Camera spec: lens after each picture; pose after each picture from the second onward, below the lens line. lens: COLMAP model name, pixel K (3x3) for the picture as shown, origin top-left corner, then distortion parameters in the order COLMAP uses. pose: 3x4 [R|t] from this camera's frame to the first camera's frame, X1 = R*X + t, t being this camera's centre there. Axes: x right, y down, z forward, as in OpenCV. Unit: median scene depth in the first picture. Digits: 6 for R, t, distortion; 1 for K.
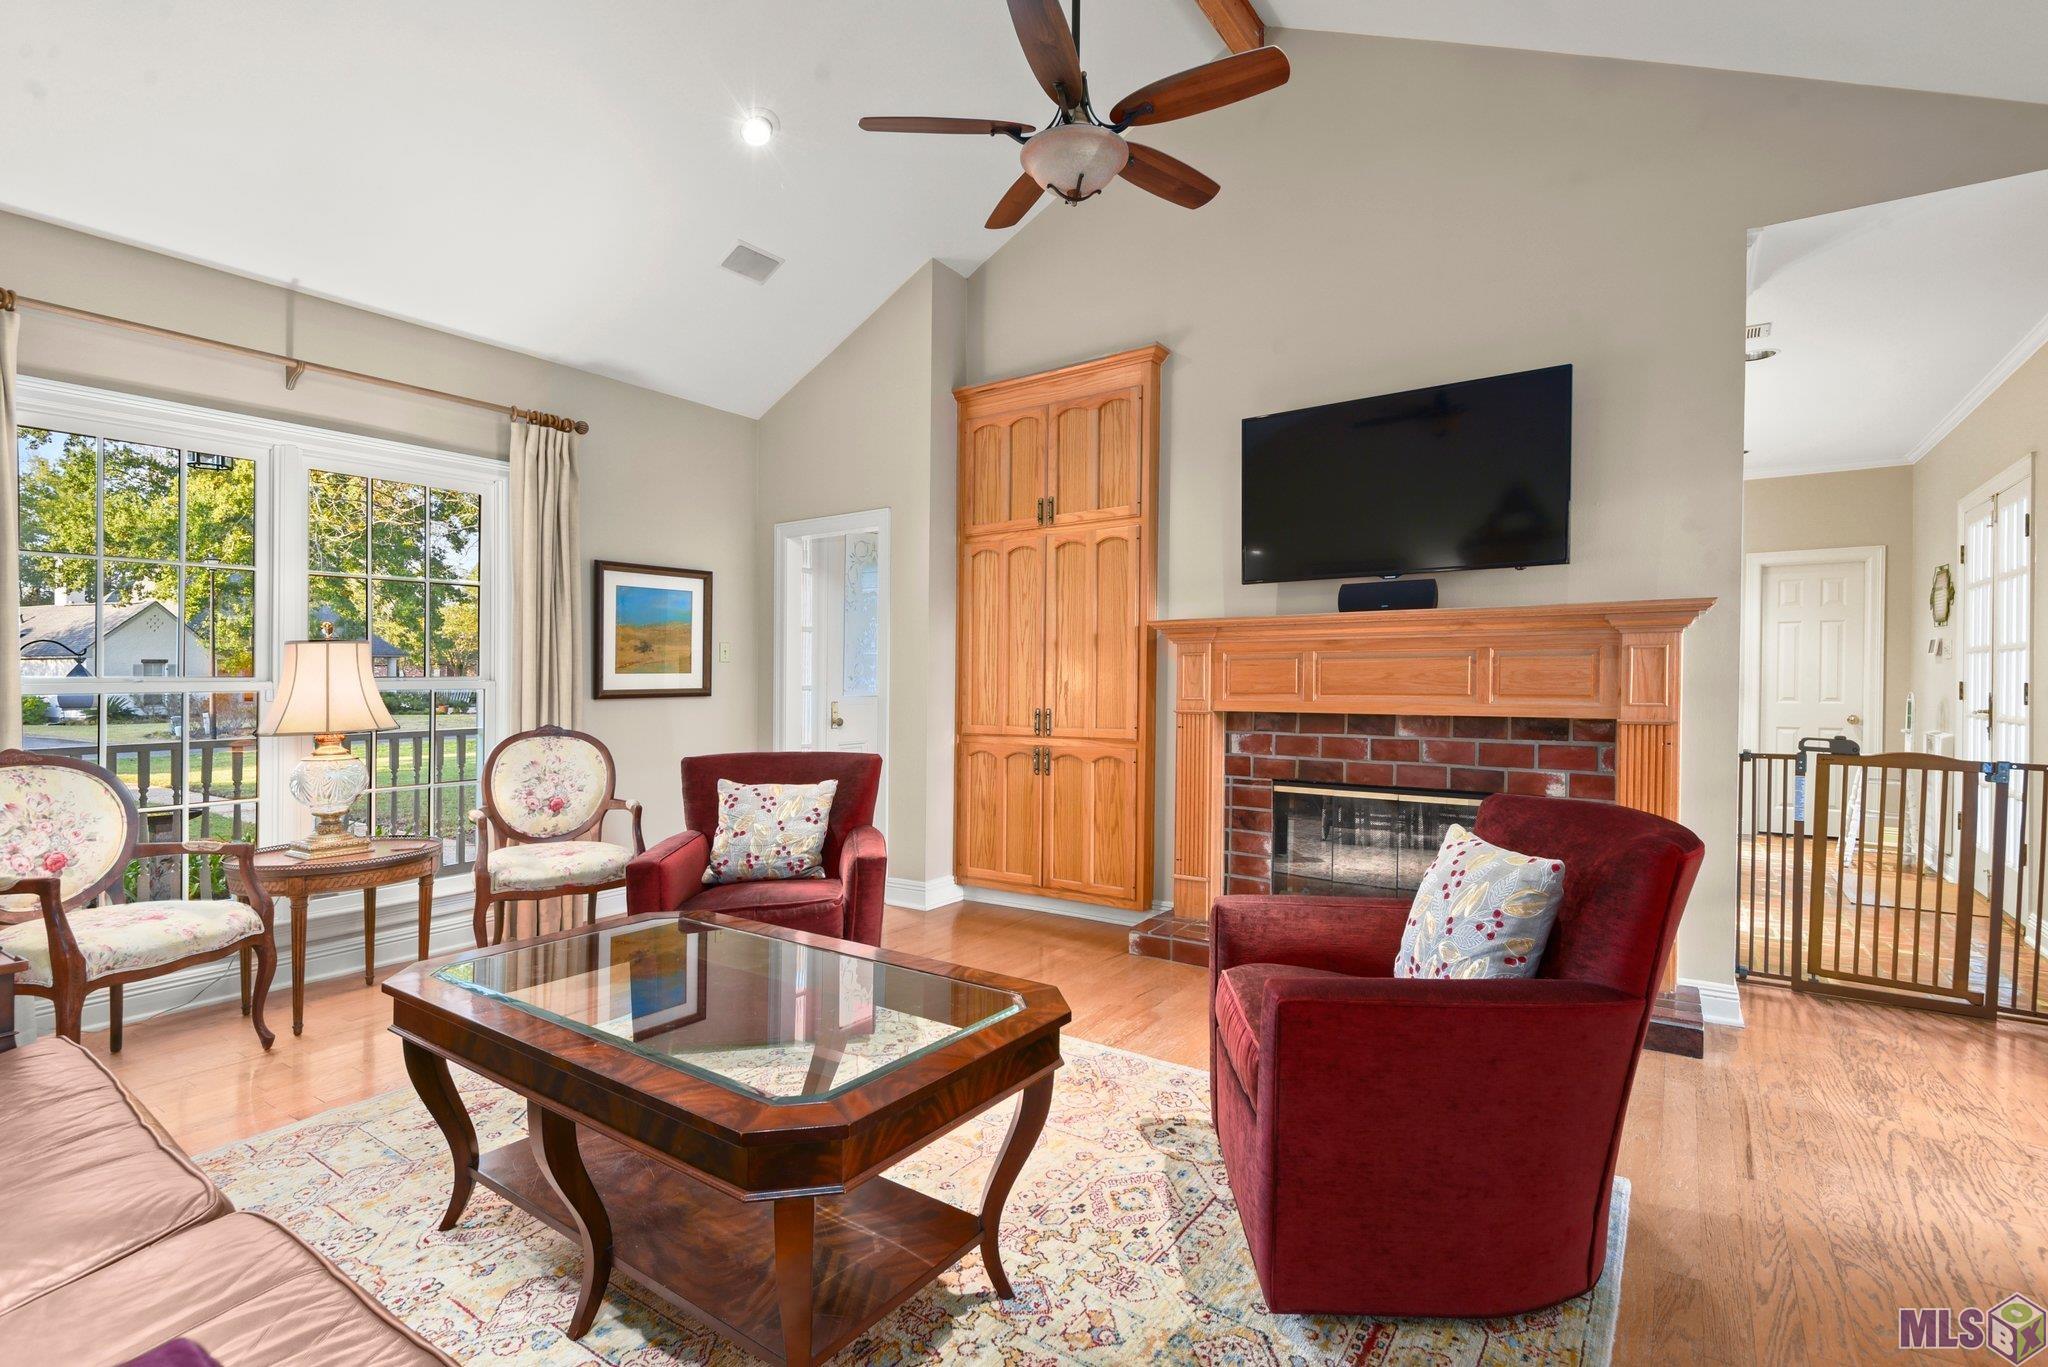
lens RADIAL K [[952.9, 0, 1032.0], [0, 952.9, 670.1], [0, 0, 1]] dist [0.033306, -0.028177]
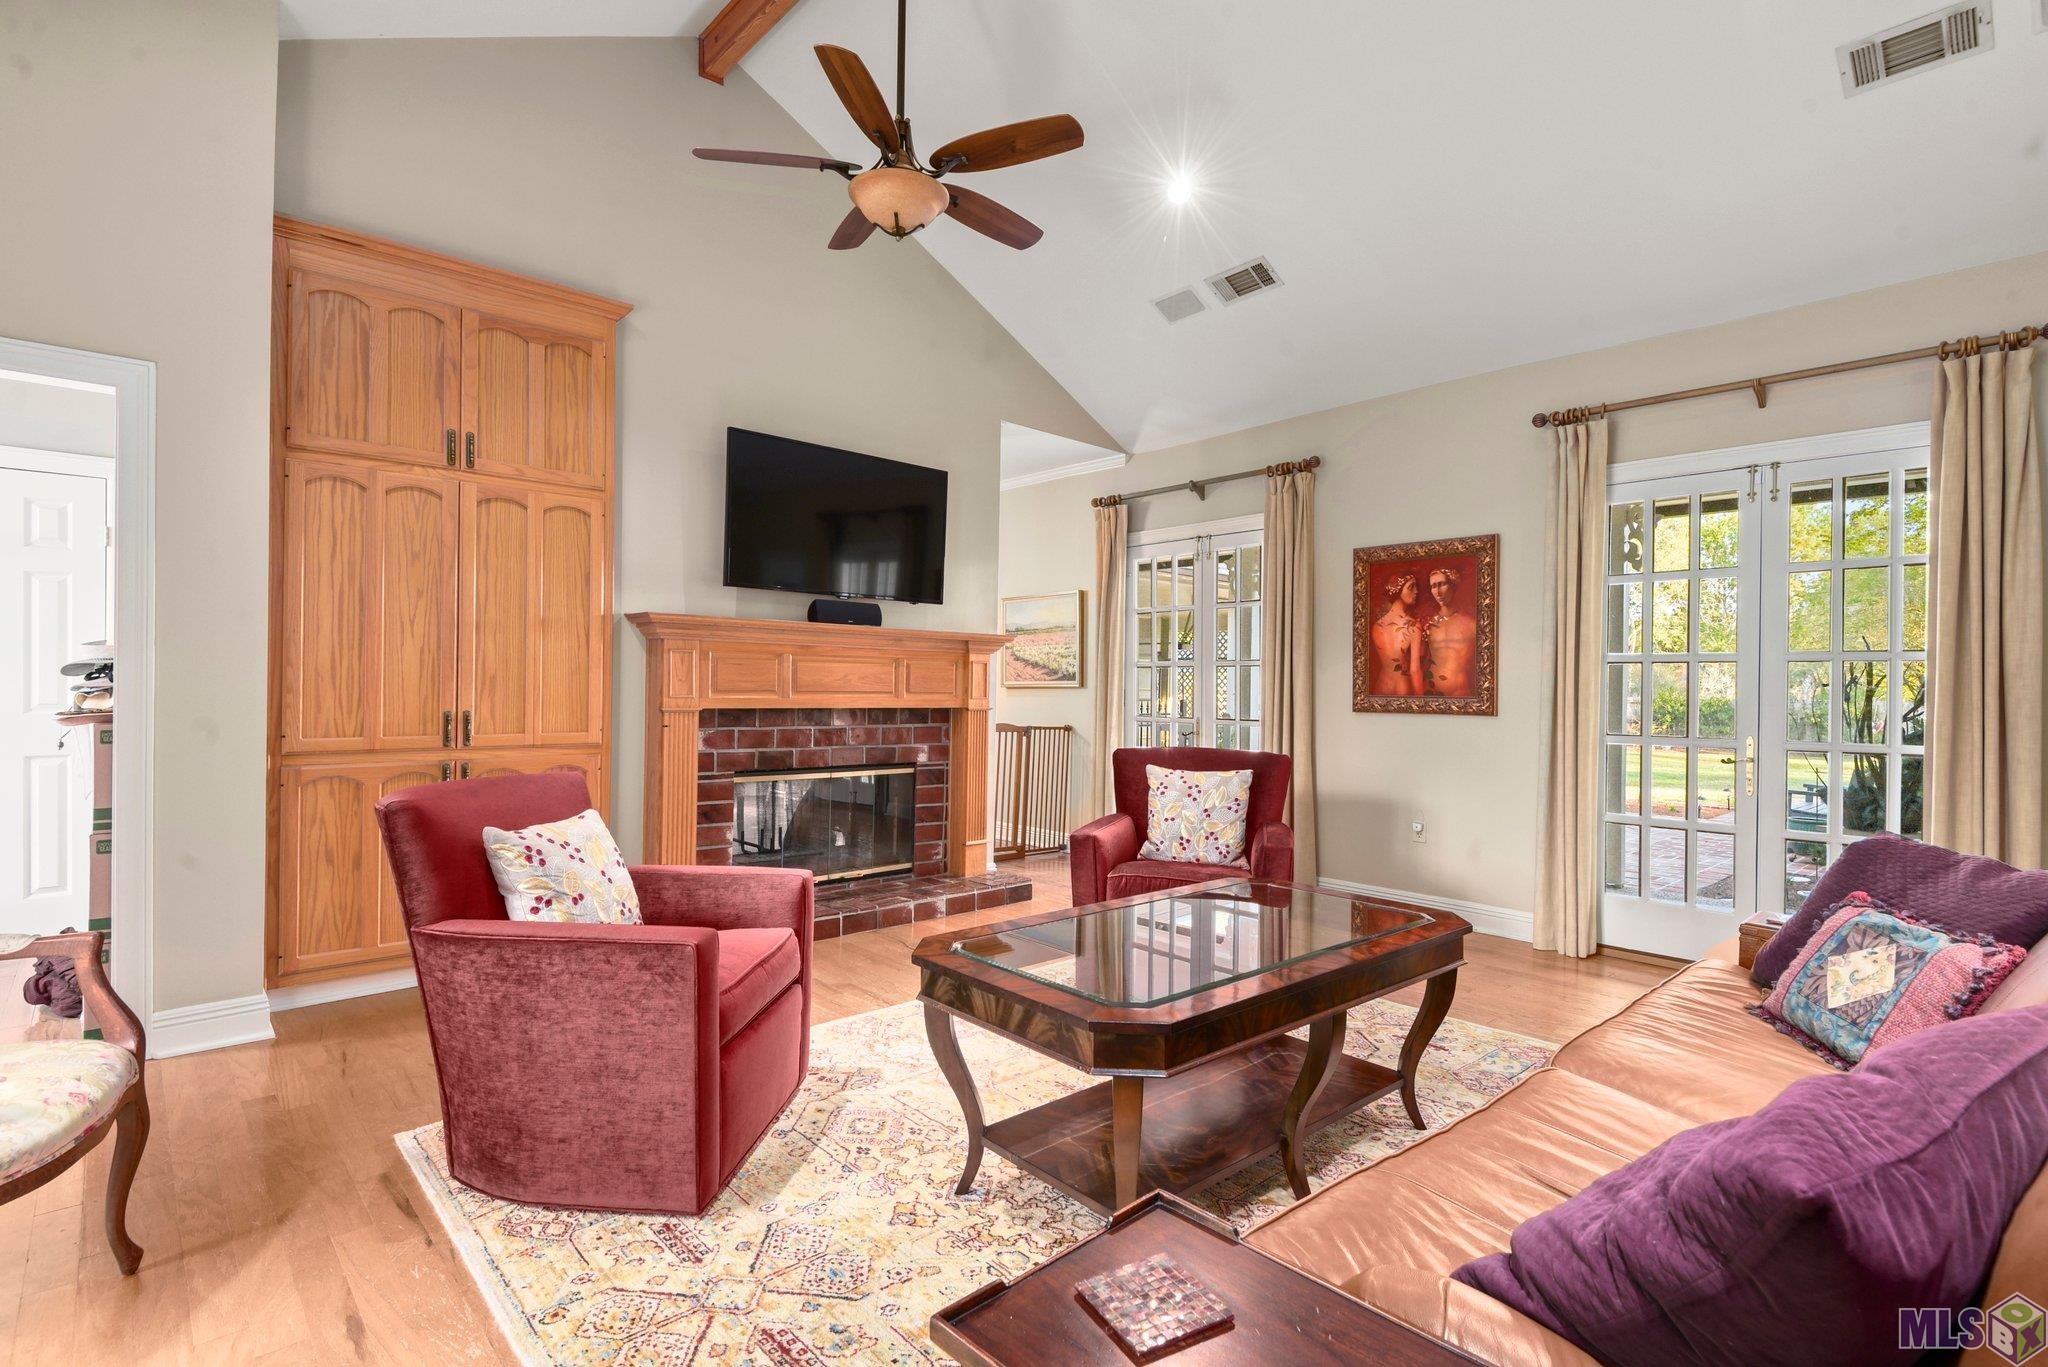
lens RADIAL K [[956.2, 0, 1029.9], [0, 956.2, 677.3], [0, 0, 1]] dist [0.001011, -0.000388]
pose [[0.221383, 0.012775, 0.975103, -0.770209], [-0.027235, 0.999605, -0.006912, 0.008190], [-0.974807, -0.025027, 0.221643, 0.480948]]
